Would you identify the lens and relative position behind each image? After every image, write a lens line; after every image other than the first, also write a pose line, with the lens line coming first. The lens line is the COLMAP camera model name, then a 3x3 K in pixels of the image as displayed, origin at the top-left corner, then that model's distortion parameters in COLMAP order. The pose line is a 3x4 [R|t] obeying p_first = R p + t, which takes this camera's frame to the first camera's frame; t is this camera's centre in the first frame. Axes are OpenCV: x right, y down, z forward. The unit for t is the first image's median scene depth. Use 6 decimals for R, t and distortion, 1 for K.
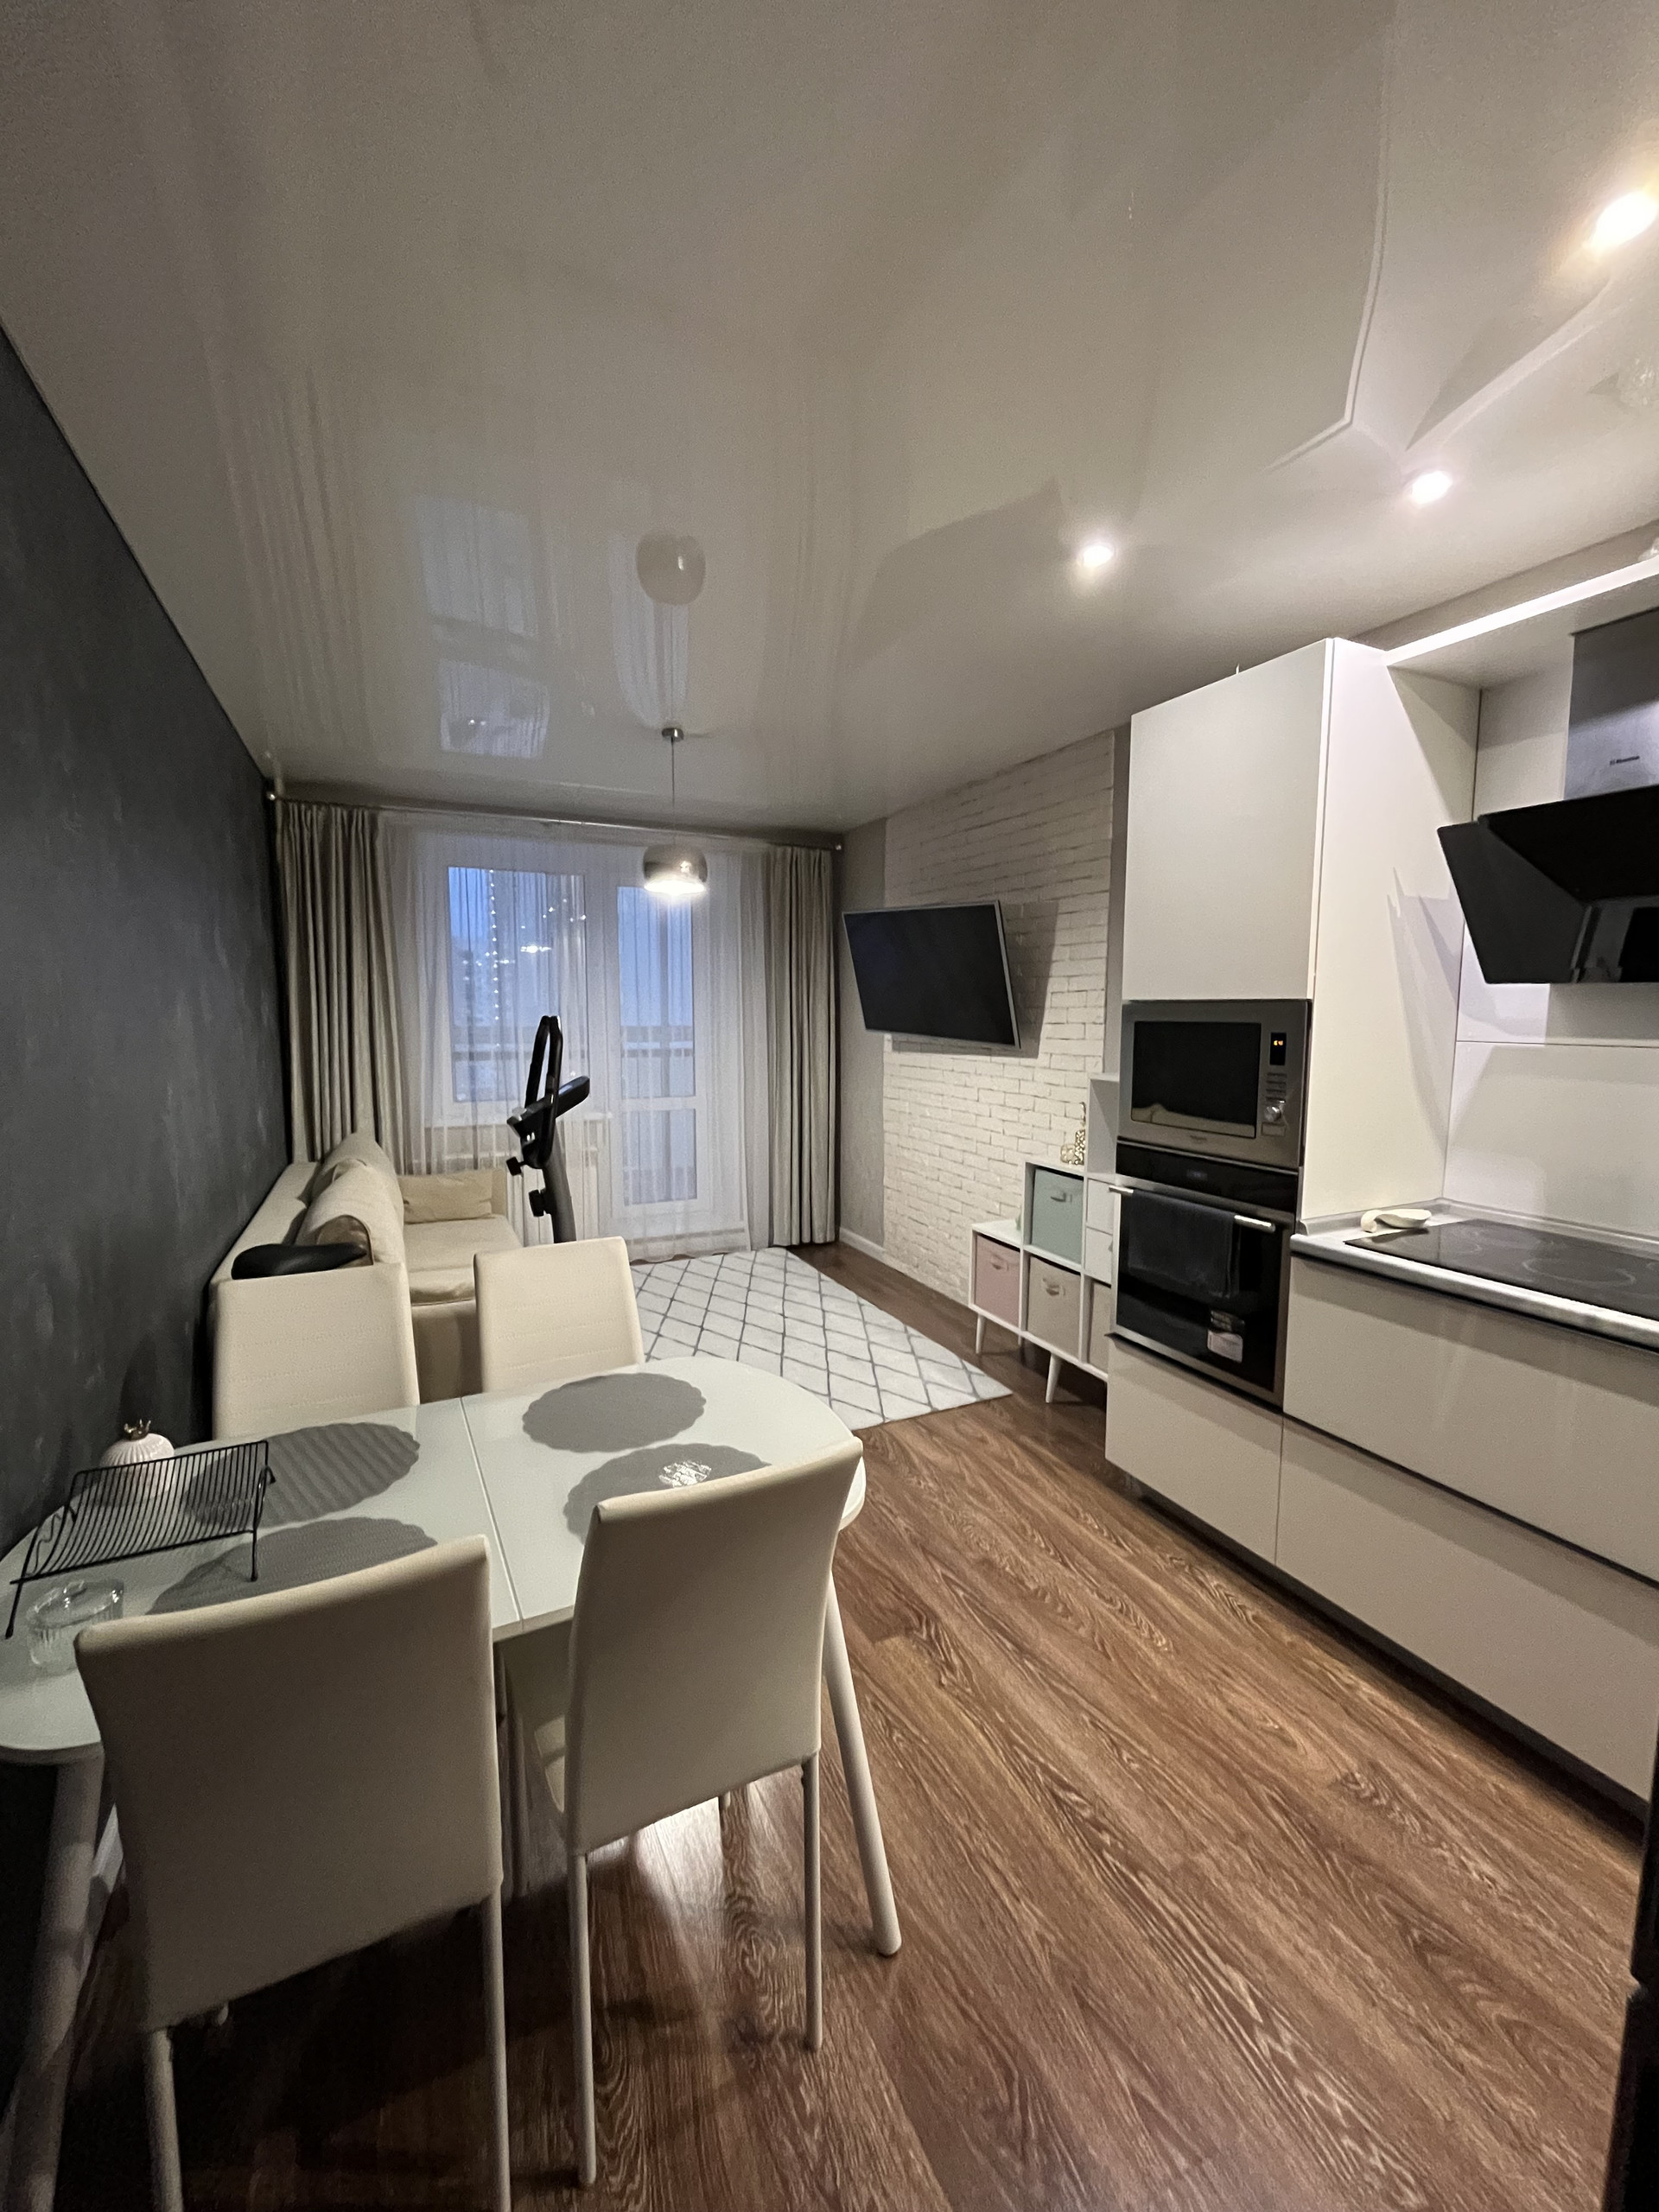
lens RADIAL K [[893.4, 0, 842.1], [0, 893.4, 1097.2], [0, 0, 1]] dist [-0.002570, -0.000495]
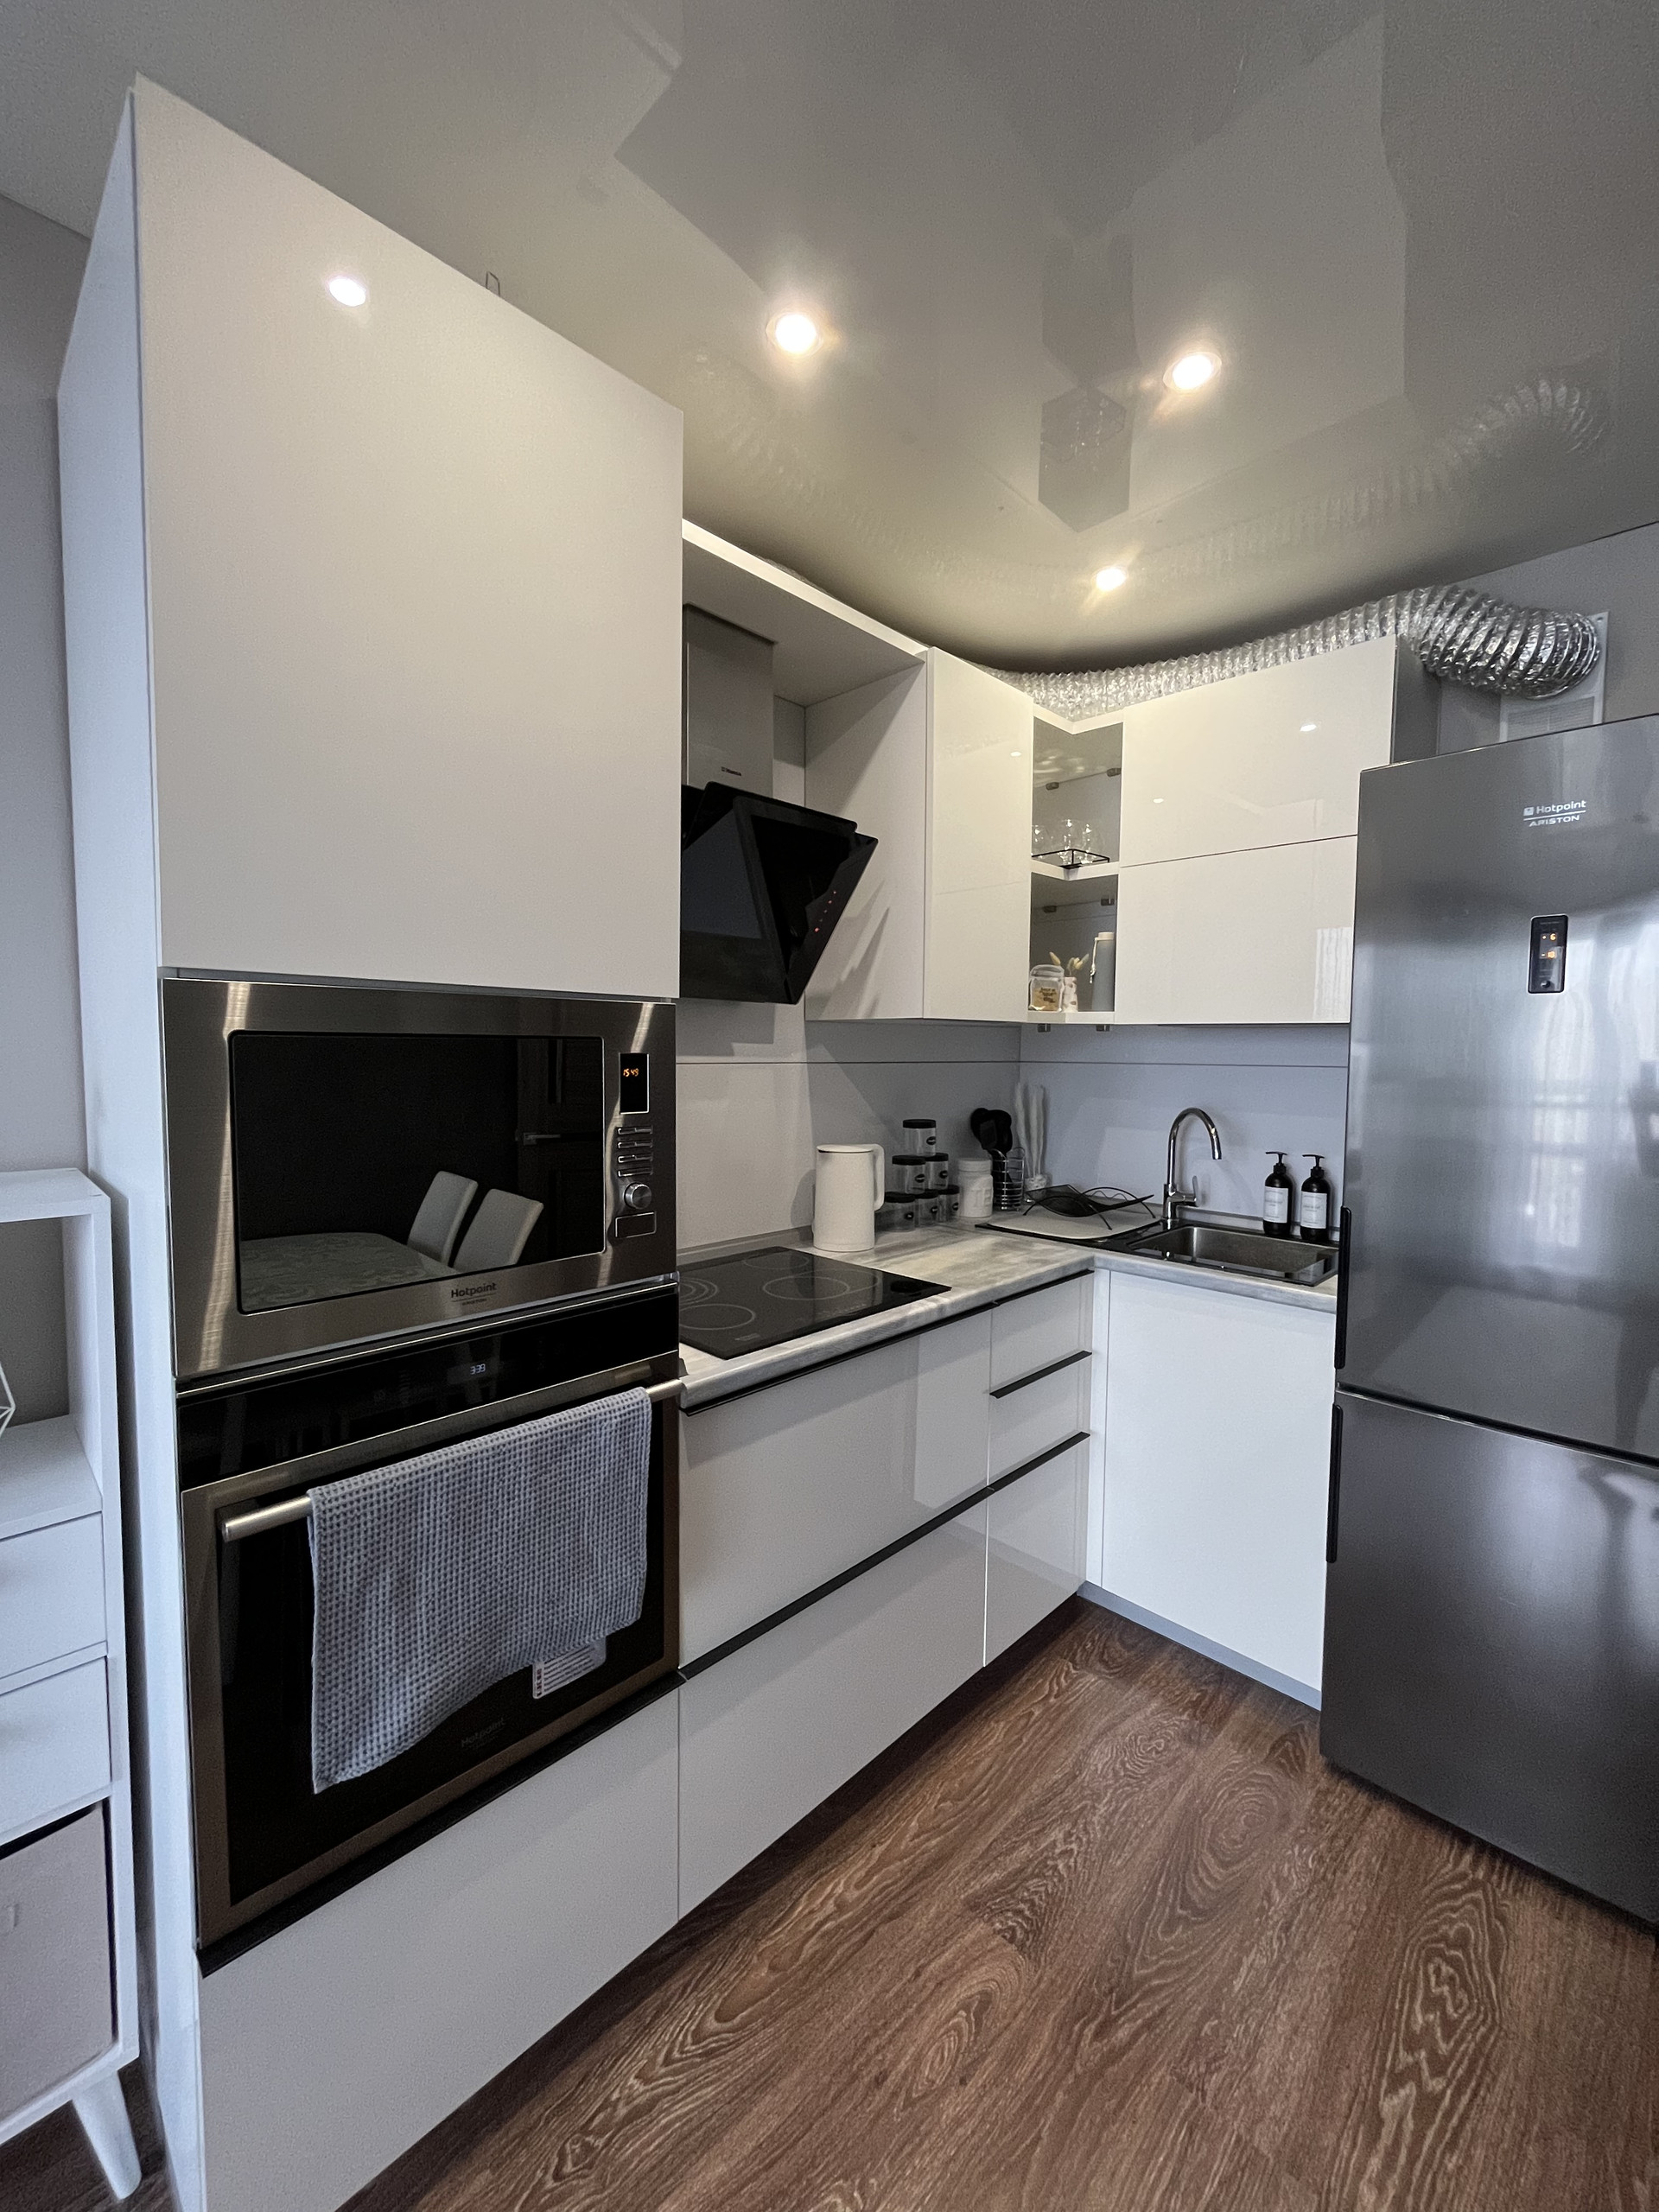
lens RADIAL K [[893.4, 0, 821.1], [0, 893.4, 1100.4], [0, 0, 1]] dist [-0.002570, -0.000495]
pose [[-0.328096, -0.063533, 0.942506, -0.090055], [0.076047, 0.992721, 0.093390, -0.086453], [-0.941579, 0.102315, -0.320876, 1.073563]]
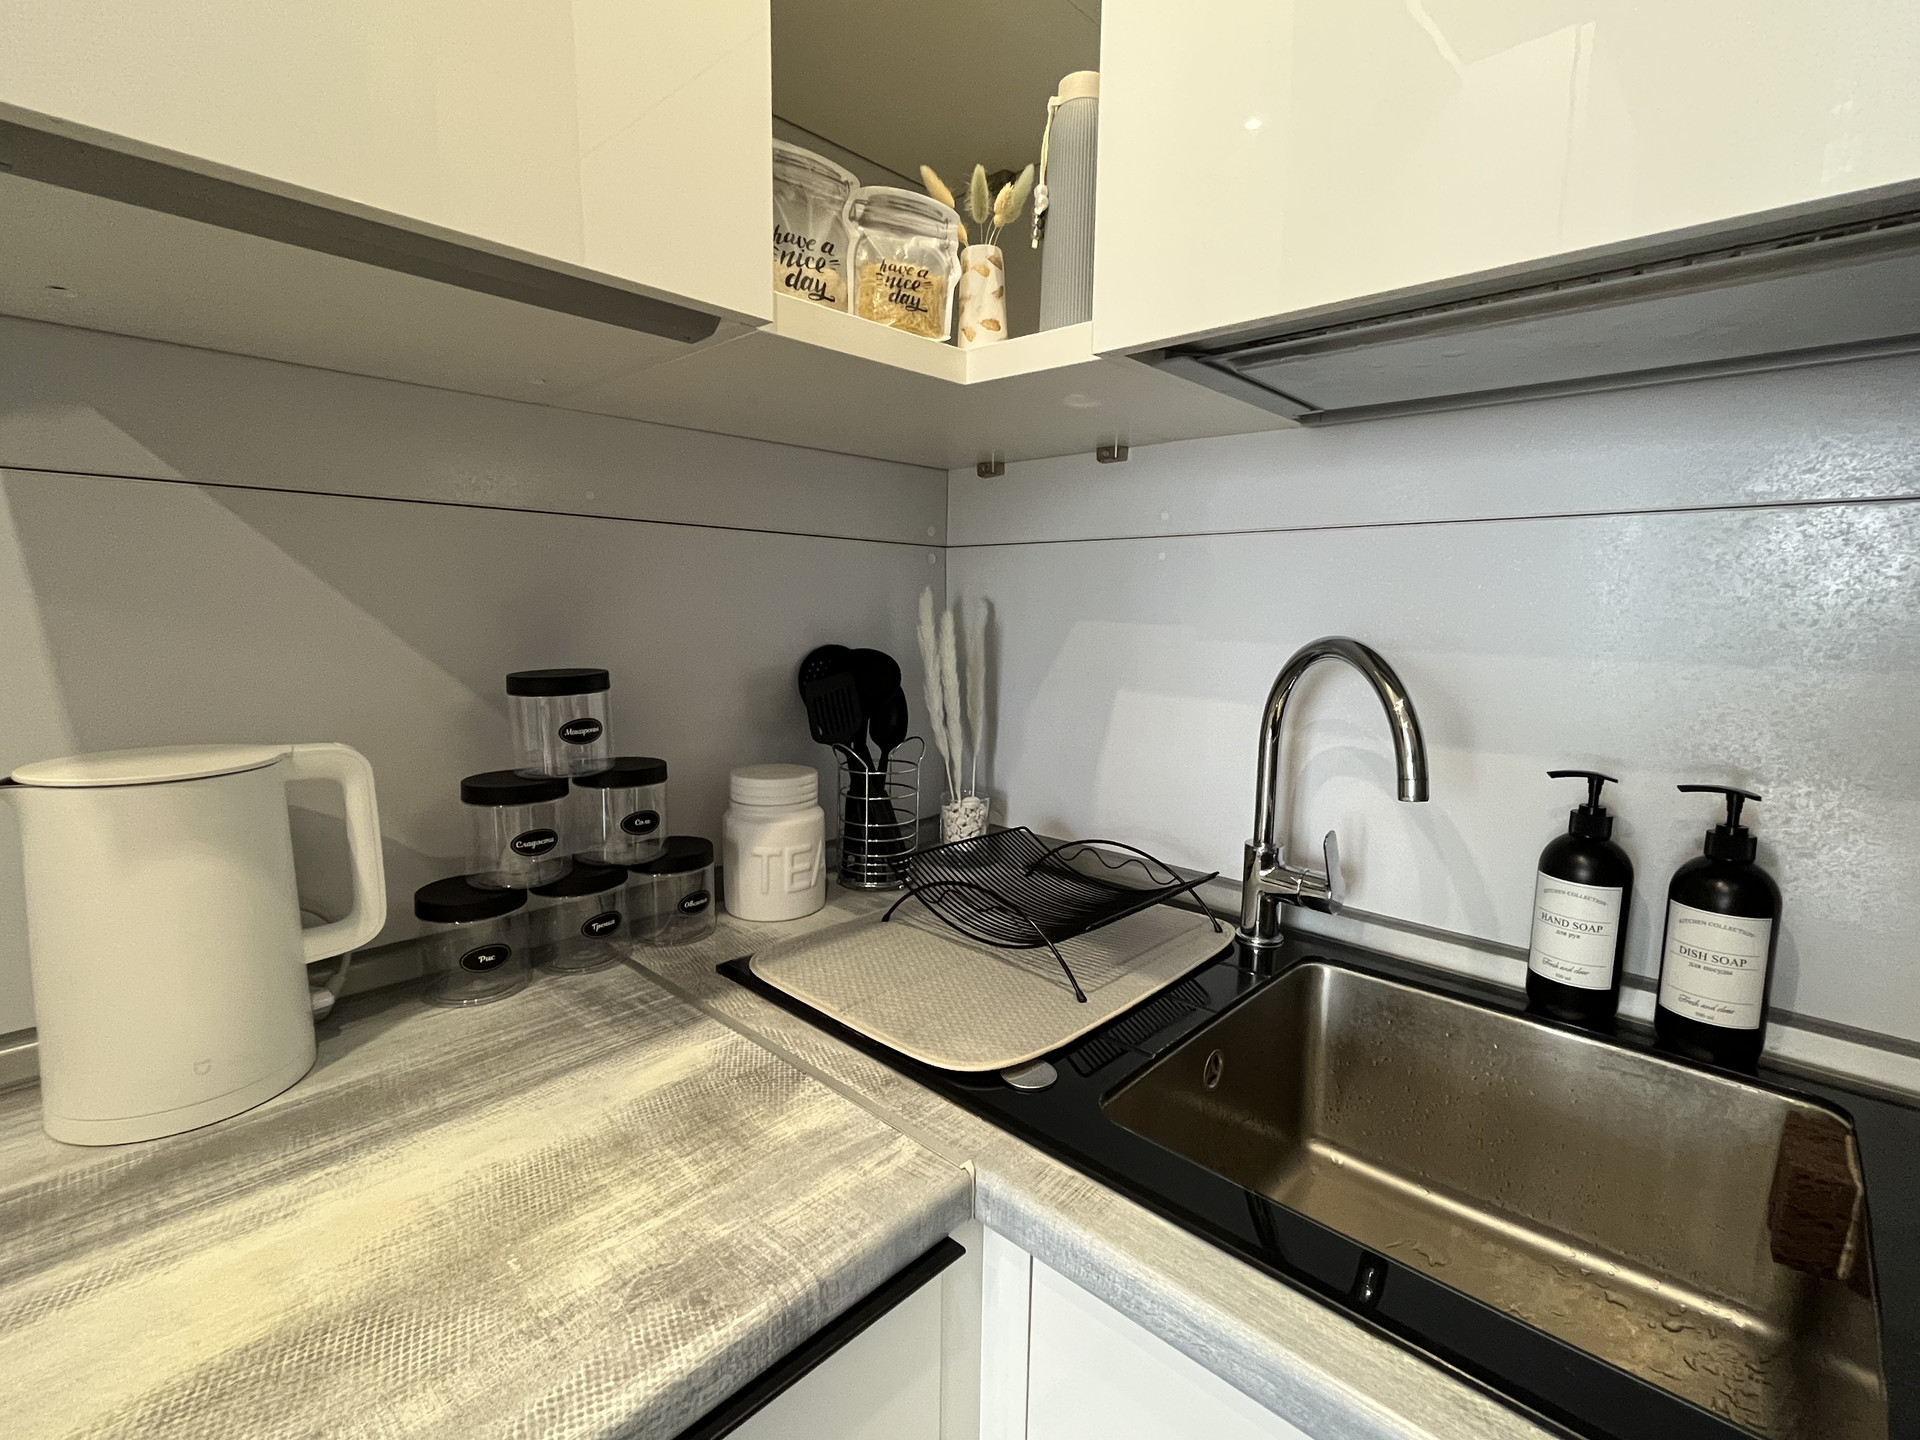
lens RADIAL K [[865.3, 0, 961.0], [0, 865.3, 725.8], [0, 0, 1]] dist [-0.002930, -0.000229]
pose [[-0.345776, -0.138892, 0.927981, 0.556678], [0.070001, 0.982410, 0.173122, 0.031501], [-0.935702, 0.124821, -0.329971, 0.518851]]
